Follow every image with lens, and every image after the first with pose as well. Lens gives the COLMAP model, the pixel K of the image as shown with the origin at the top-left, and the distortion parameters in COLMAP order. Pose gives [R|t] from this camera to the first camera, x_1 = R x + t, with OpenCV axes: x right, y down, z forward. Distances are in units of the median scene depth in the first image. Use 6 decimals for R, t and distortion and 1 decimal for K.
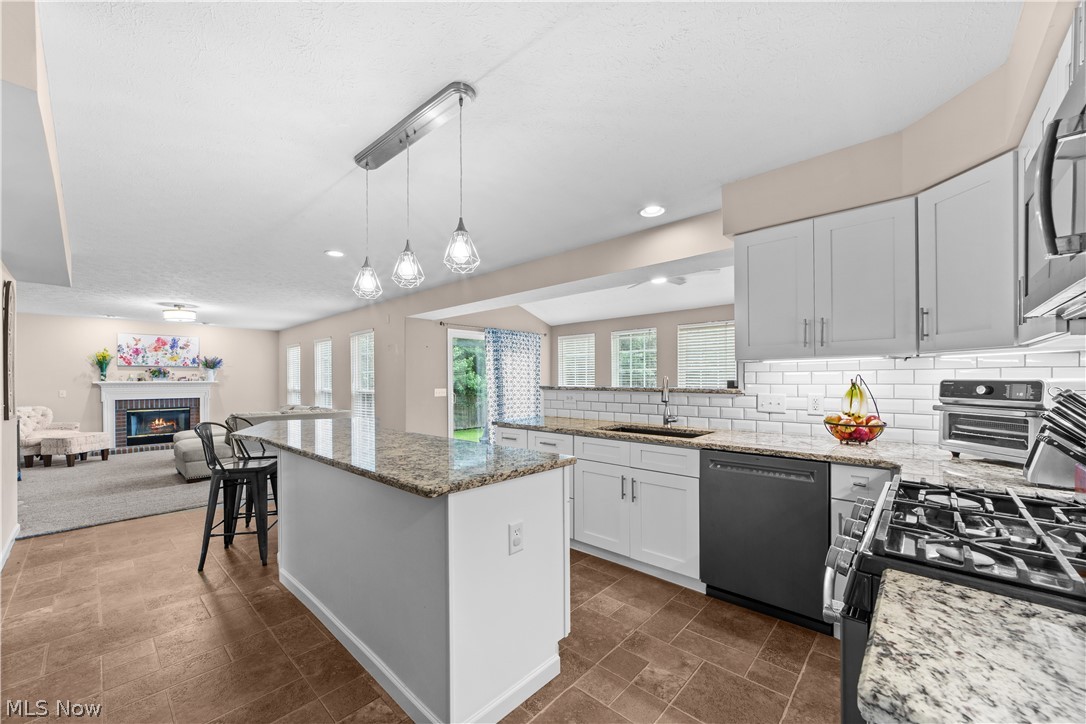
lens RADIAL K [[418.0, 0, 540.1], [0, 418.0, 380.0], [0, 0, 1]] dist [-0.014761, 0.006413]
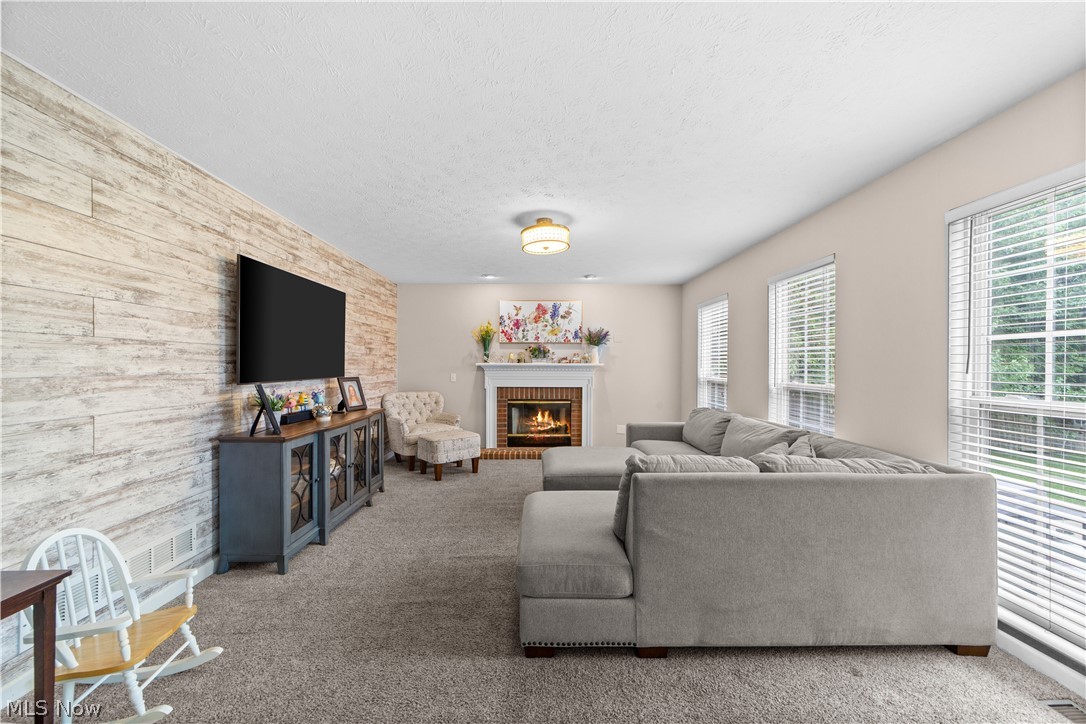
lens RADIAL K [[418.0, 0, 535.4], [0, 418.0, 365.3], [0, 0, 1]] dist [-0.014761, 0.006413]
pose [[0.677813, 0.009723, -0.735170, -0.383914], [-0.006541, 0.999953, 0.007194, 0.001261], [0.735205, -0.000067, 0.677845, 0.500922]]
